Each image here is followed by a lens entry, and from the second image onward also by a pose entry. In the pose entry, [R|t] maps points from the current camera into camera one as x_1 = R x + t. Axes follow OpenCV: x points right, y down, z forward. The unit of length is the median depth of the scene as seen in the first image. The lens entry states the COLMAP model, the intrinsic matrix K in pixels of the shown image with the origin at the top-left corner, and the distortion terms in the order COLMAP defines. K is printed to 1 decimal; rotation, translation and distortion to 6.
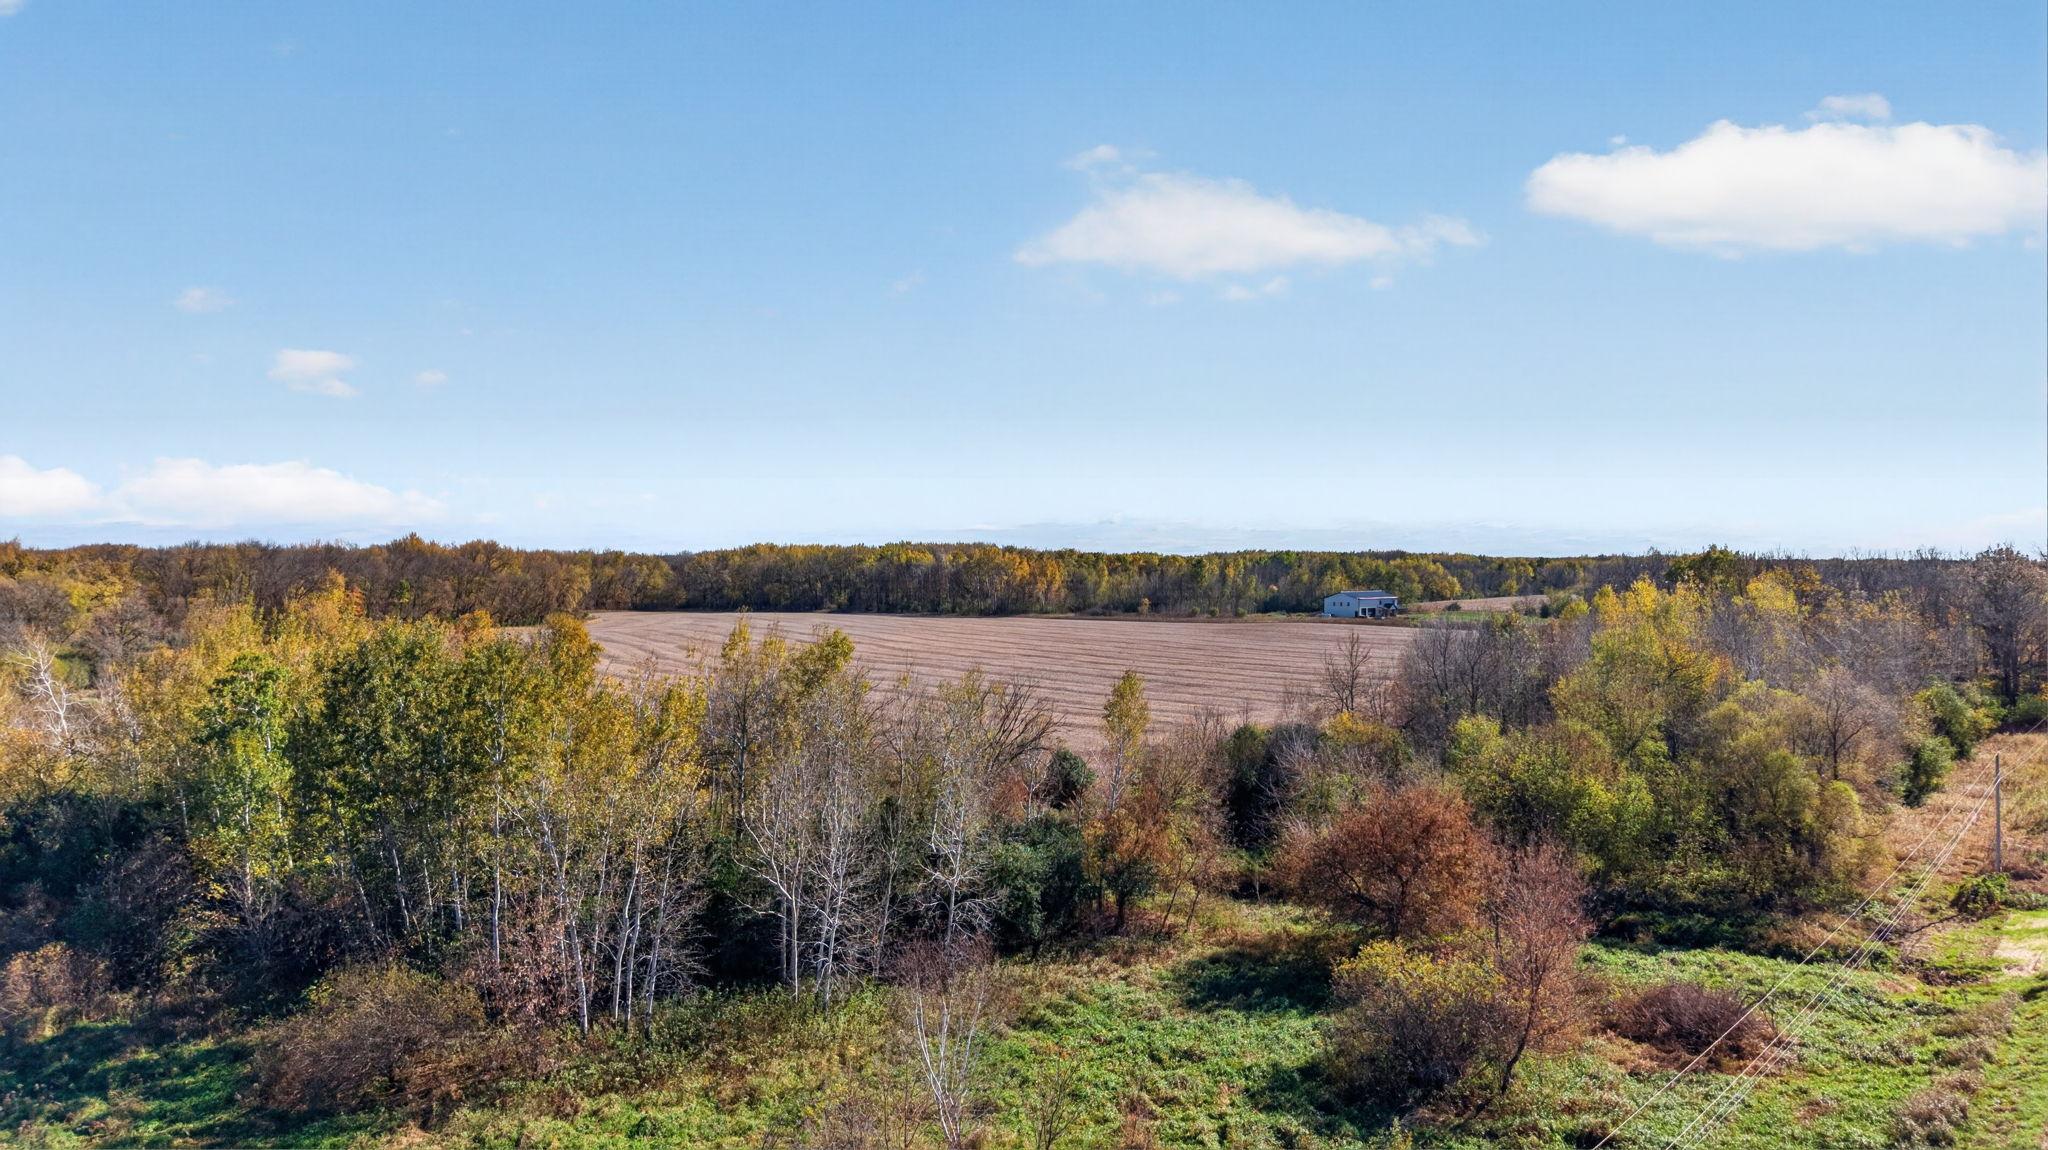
lens RADIAL K [[1358.0, 0, 1006.7], [0, 1358.0, 567.4], [0, 0, 1]] dist [0.021824, -0.017657]
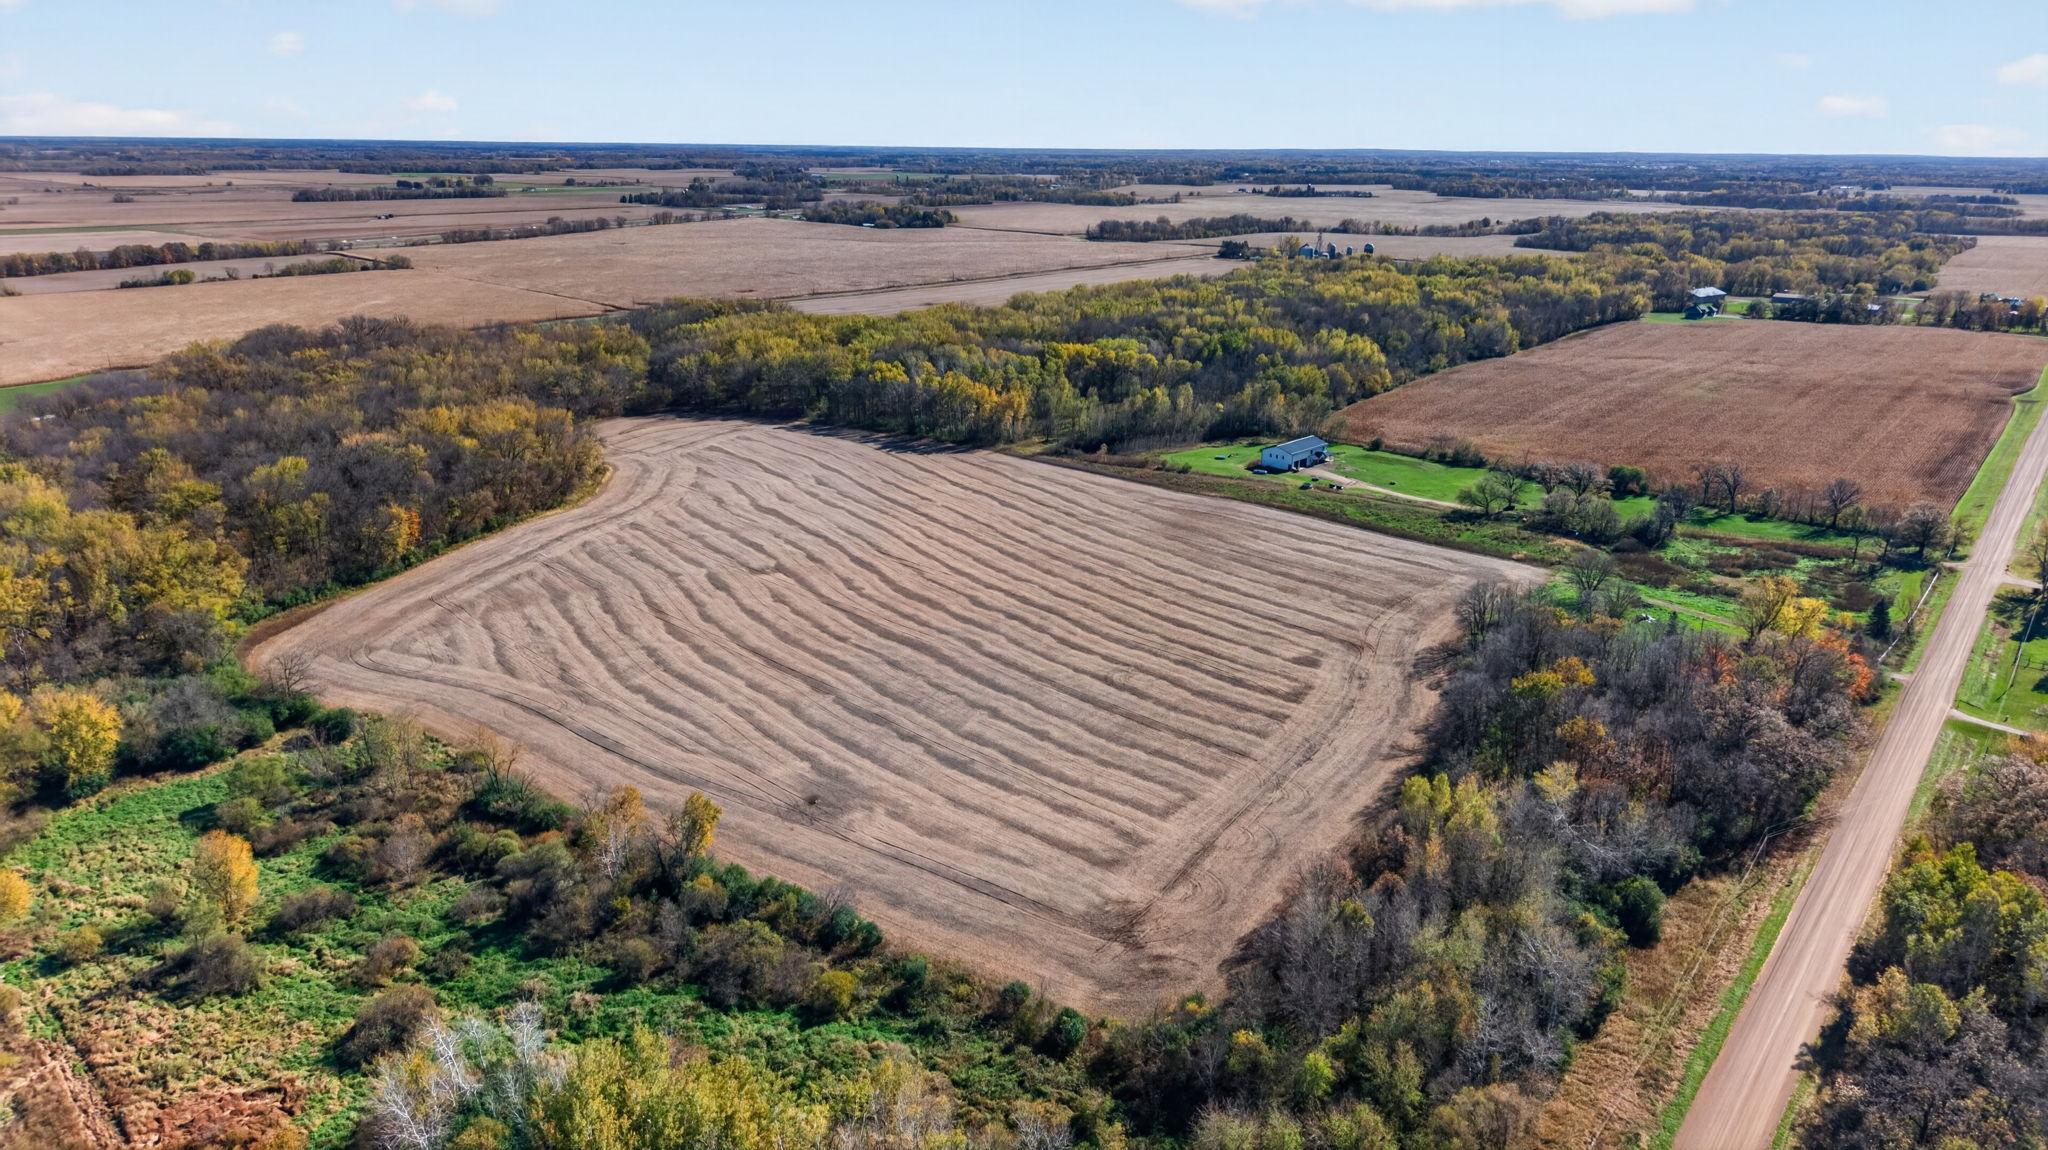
lens RADIAL K [[1358.0, 0, 1006.7], [0, 1358.0, 567.4], [0, 0, 1]] dist [0.021824, -0.017657]
pose [[0.999173, -0.007240, 0.040003, -0.125052], [-0.004957, 0.954977, 0.296639, -1.157982], [-0.040350, -0.296592, 0.954152, -0.501453]]
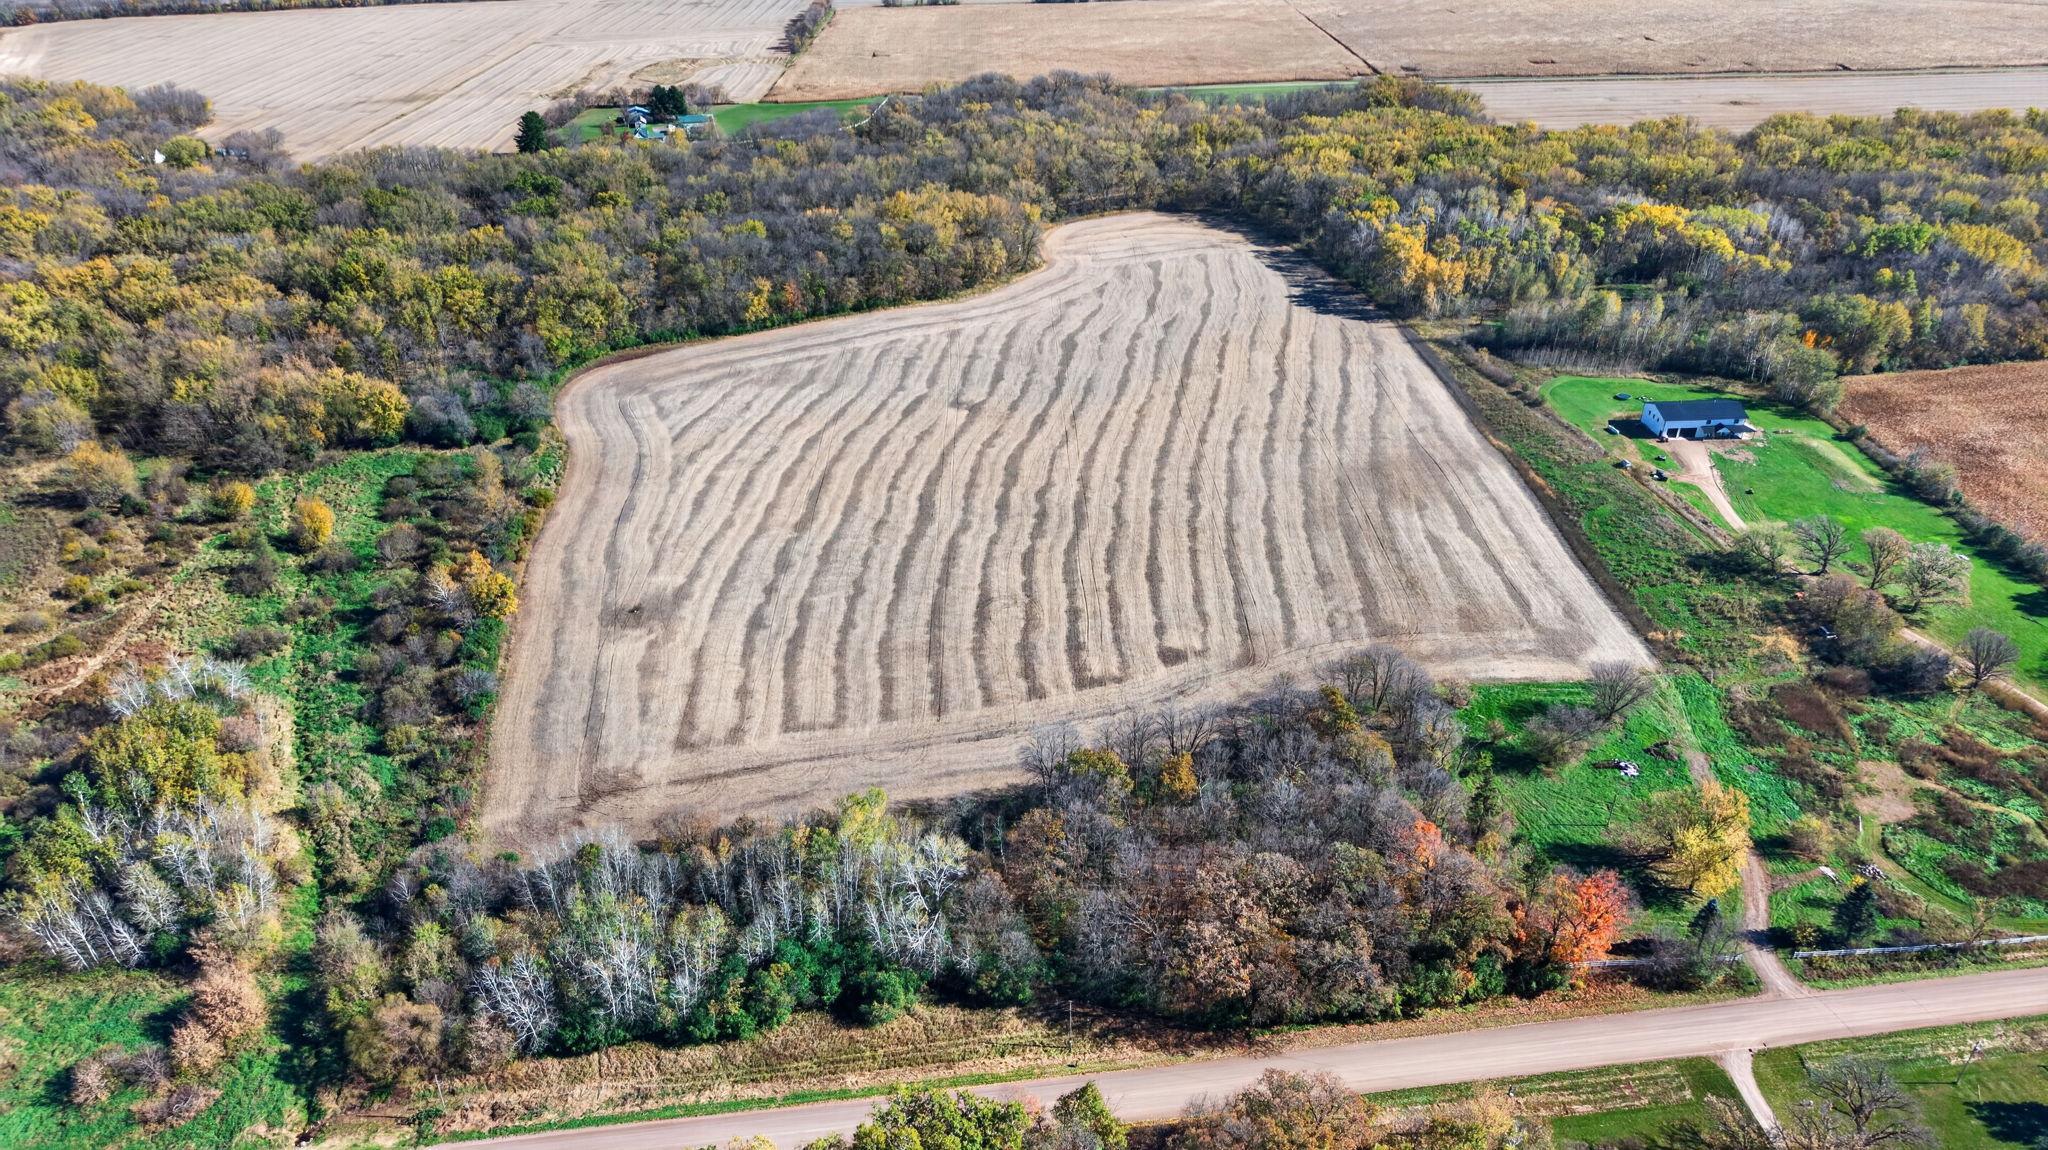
lens RADIAL K [[1372.0, 0, 1024.0], [0, 1372.0, 575.0], [0, 0, 1]] dist [0.080735, -0.113892]
pose [[0.755229, 0.323109, -0.570289, 2.597331], [0.001325, 0.869304, 0.494276, -1.791143], [0.655460, -0.374048, 0.656095, 0.427454]]
